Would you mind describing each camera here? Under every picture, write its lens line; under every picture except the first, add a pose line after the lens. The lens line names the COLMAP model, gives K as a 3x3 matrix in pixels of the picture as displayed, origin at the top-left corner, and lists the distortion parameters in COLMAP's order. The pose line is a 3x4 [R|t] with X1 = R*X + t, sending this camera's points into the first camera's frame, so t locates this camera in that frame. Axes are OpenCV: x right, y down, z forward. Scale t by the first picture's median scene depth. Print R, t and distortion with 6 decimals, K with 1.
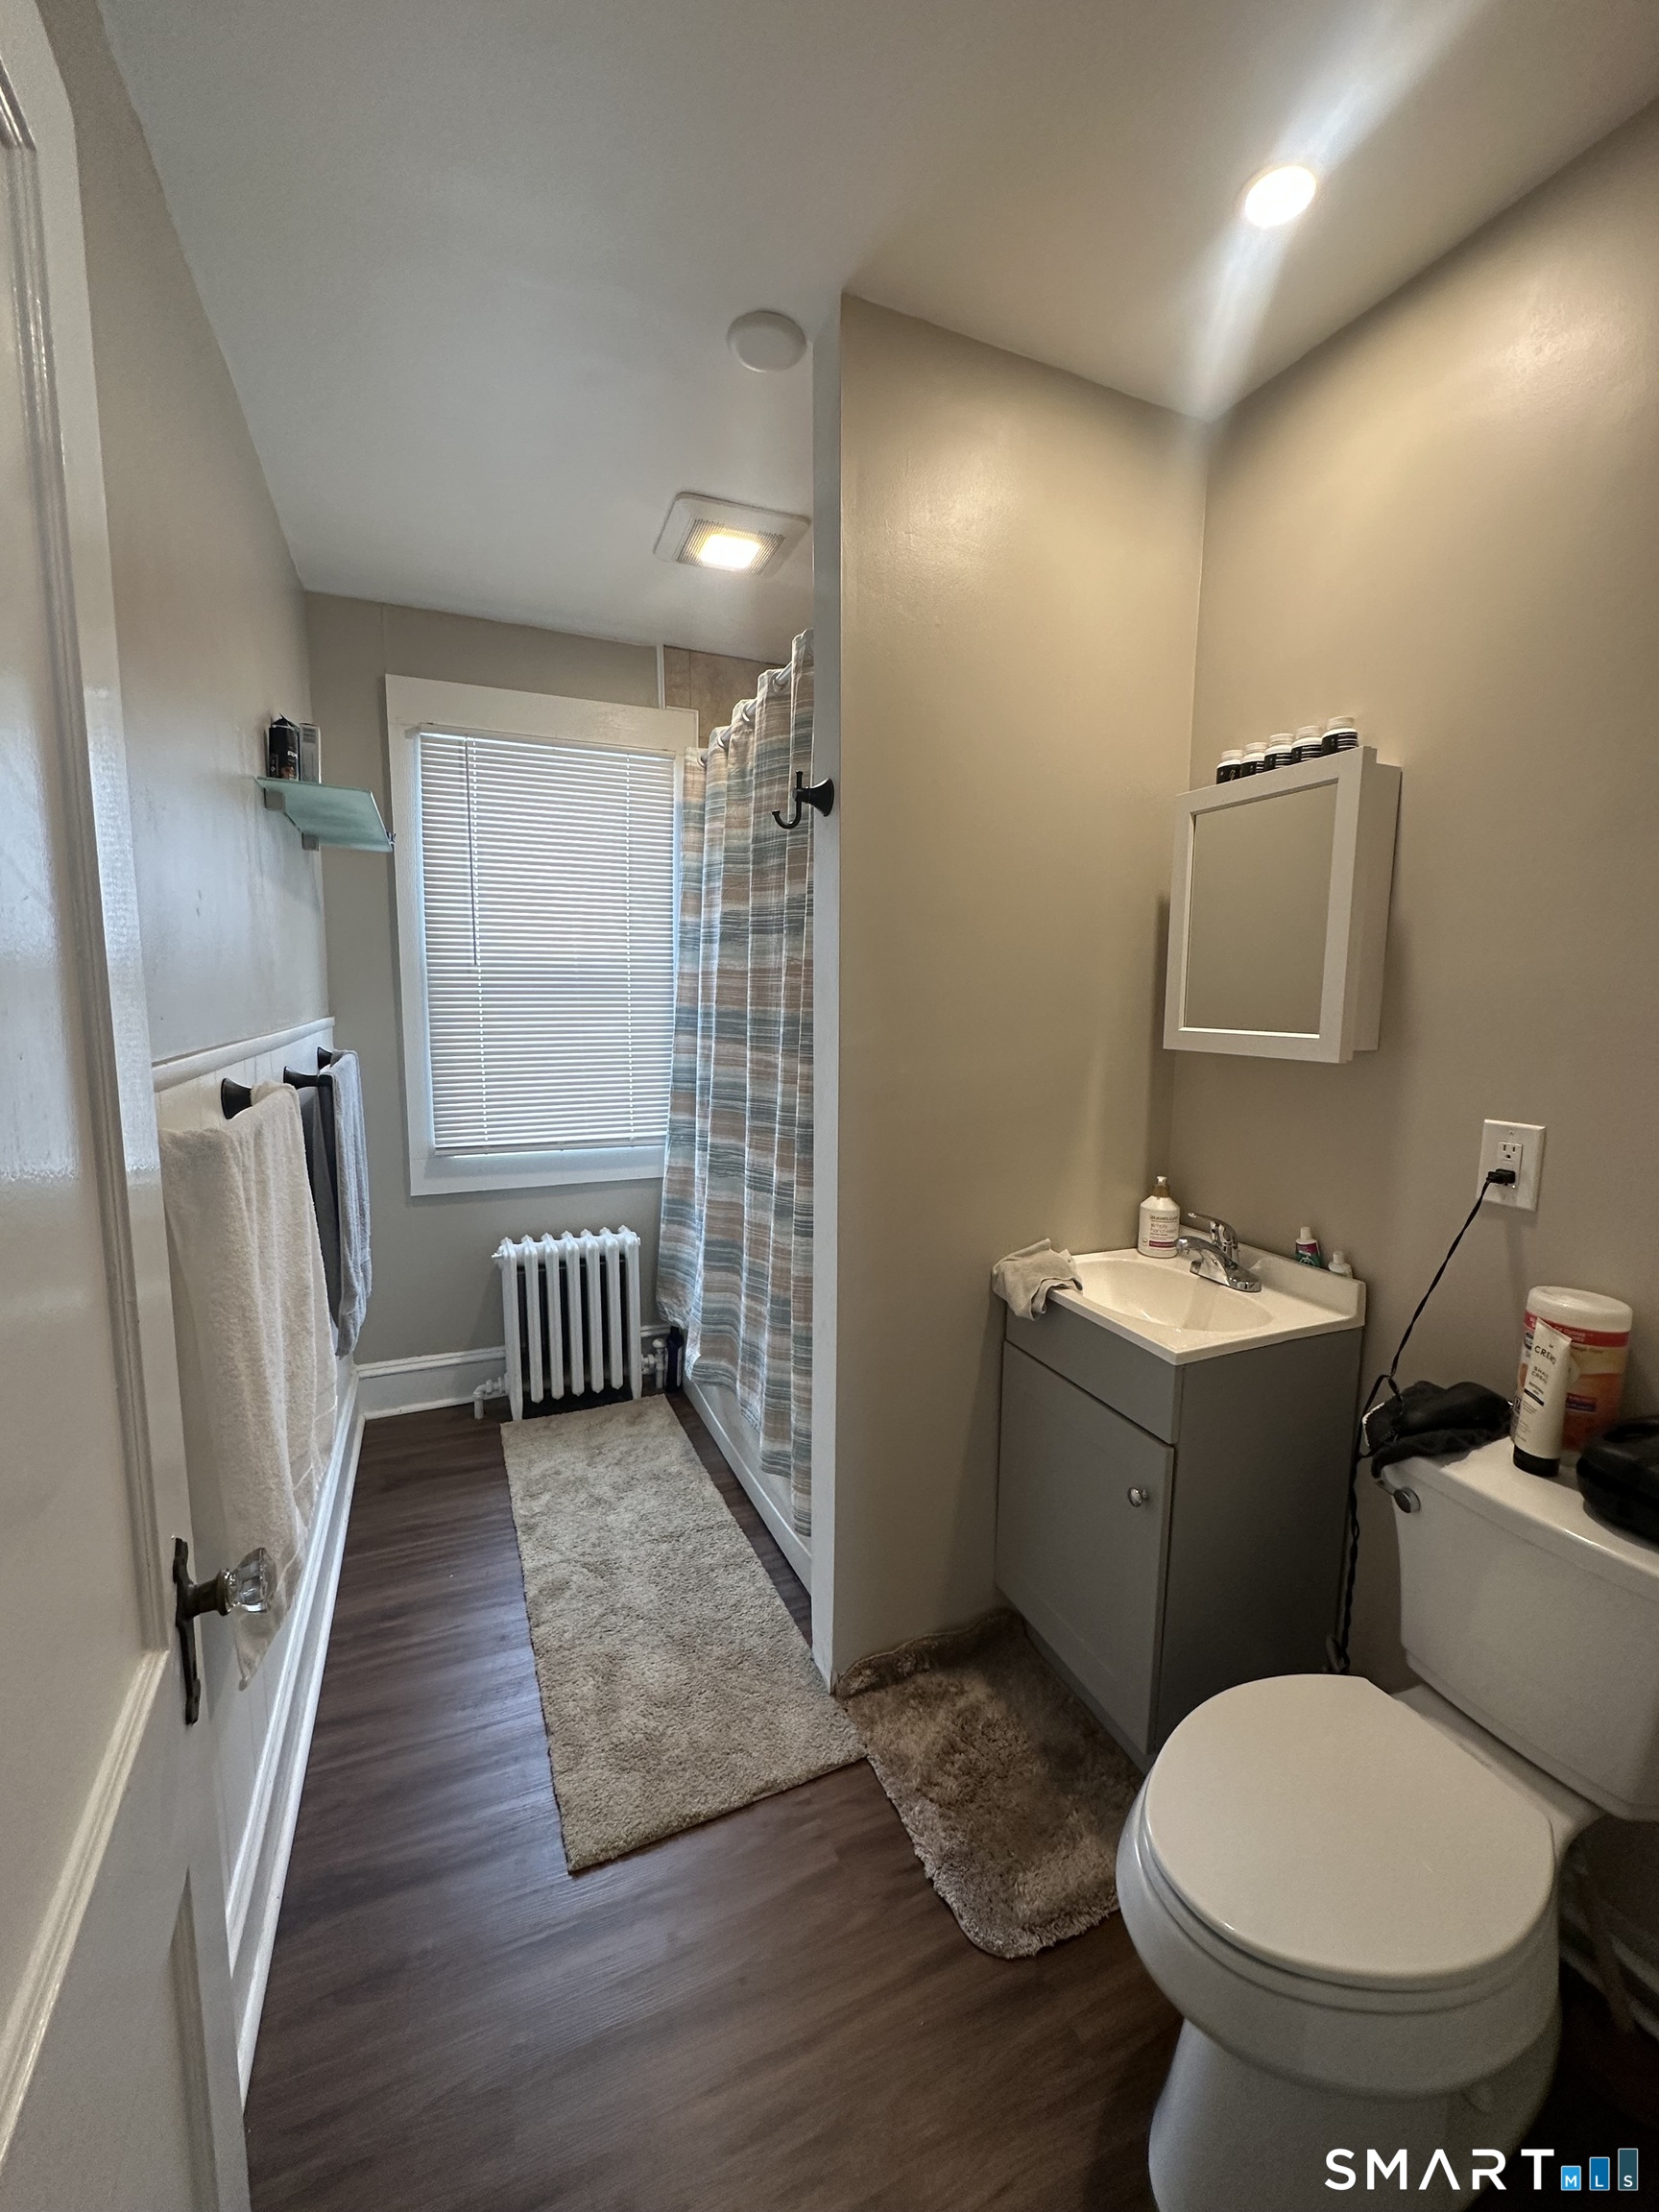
lens RADIAL K [[889.3, 0, 826.5], [0, 889.3, 1103.4], [0, 0, 1]] dist [0.001370, 0.000705]
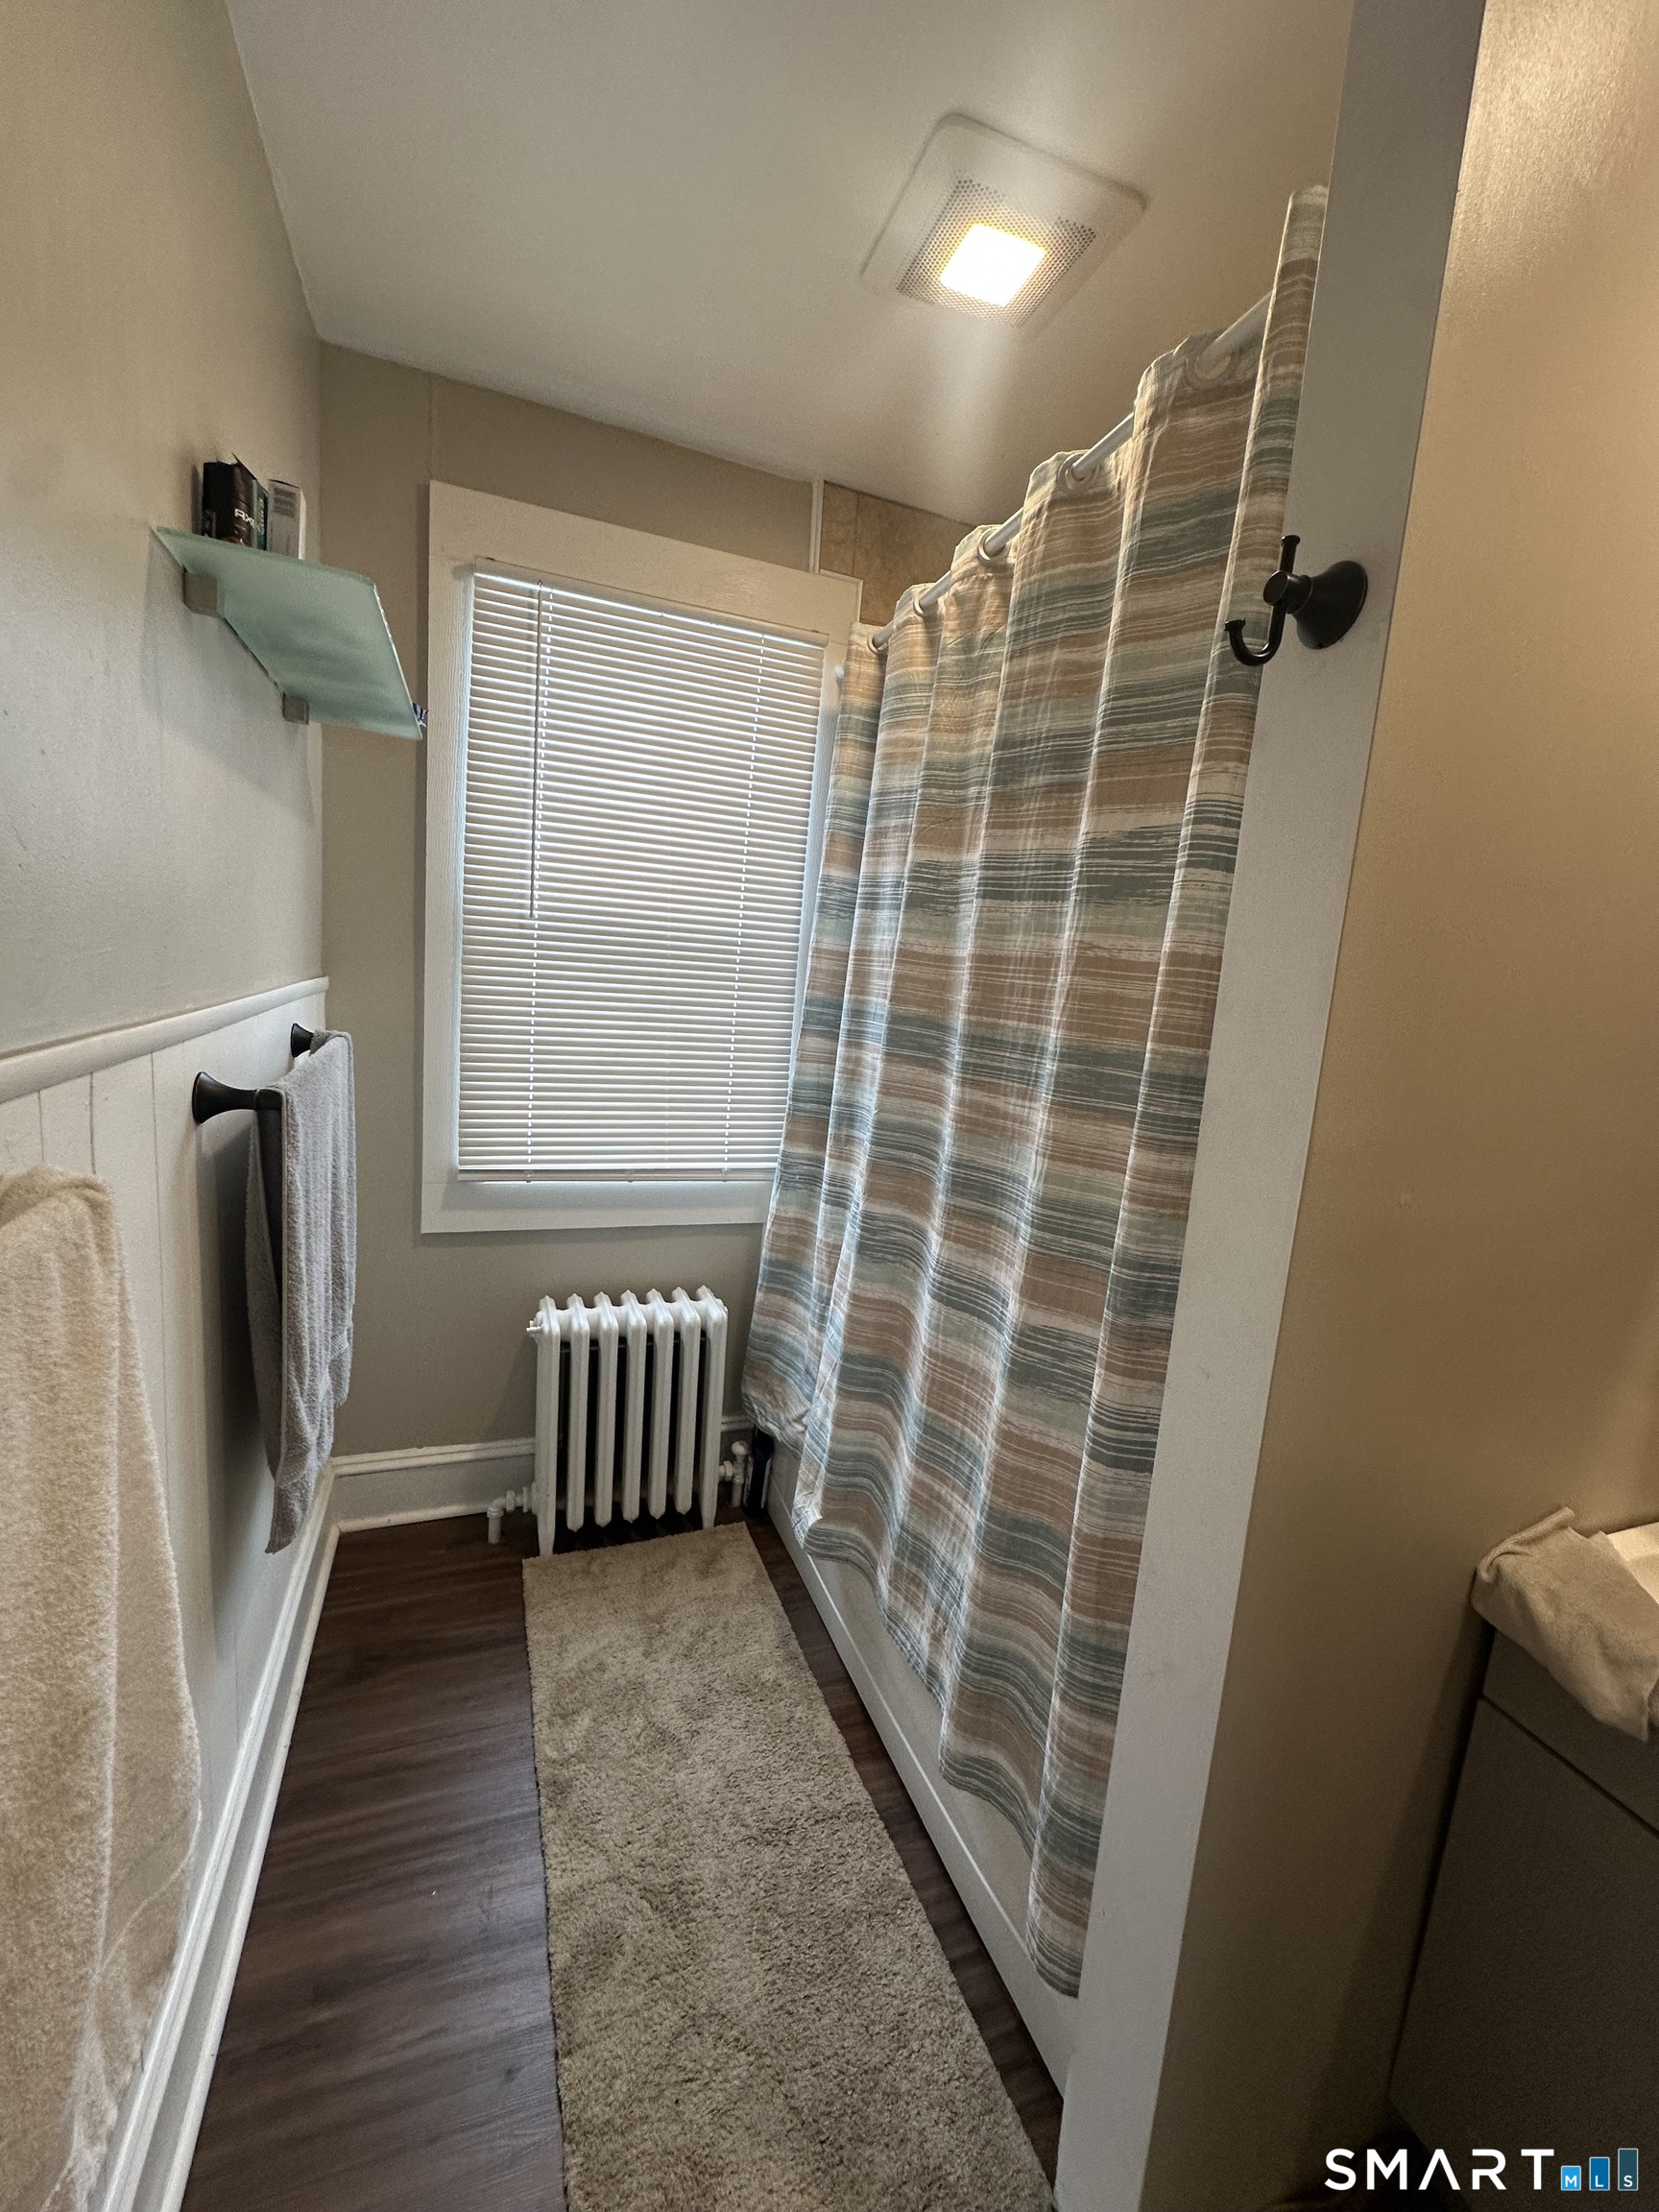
lens RADIAL K [[889.3, 0, 826.7], [0, 889.3, 1102.5], [0, 0, 1]] dist [0.001370, 0.000705]
pose [[0.996556, 0.076694, -0.031541, -0.140050], [-0.075868, 0.996764, 0.026577, -0.050312], [0.033477, -0.024093, 0.999149, 0.328137]]
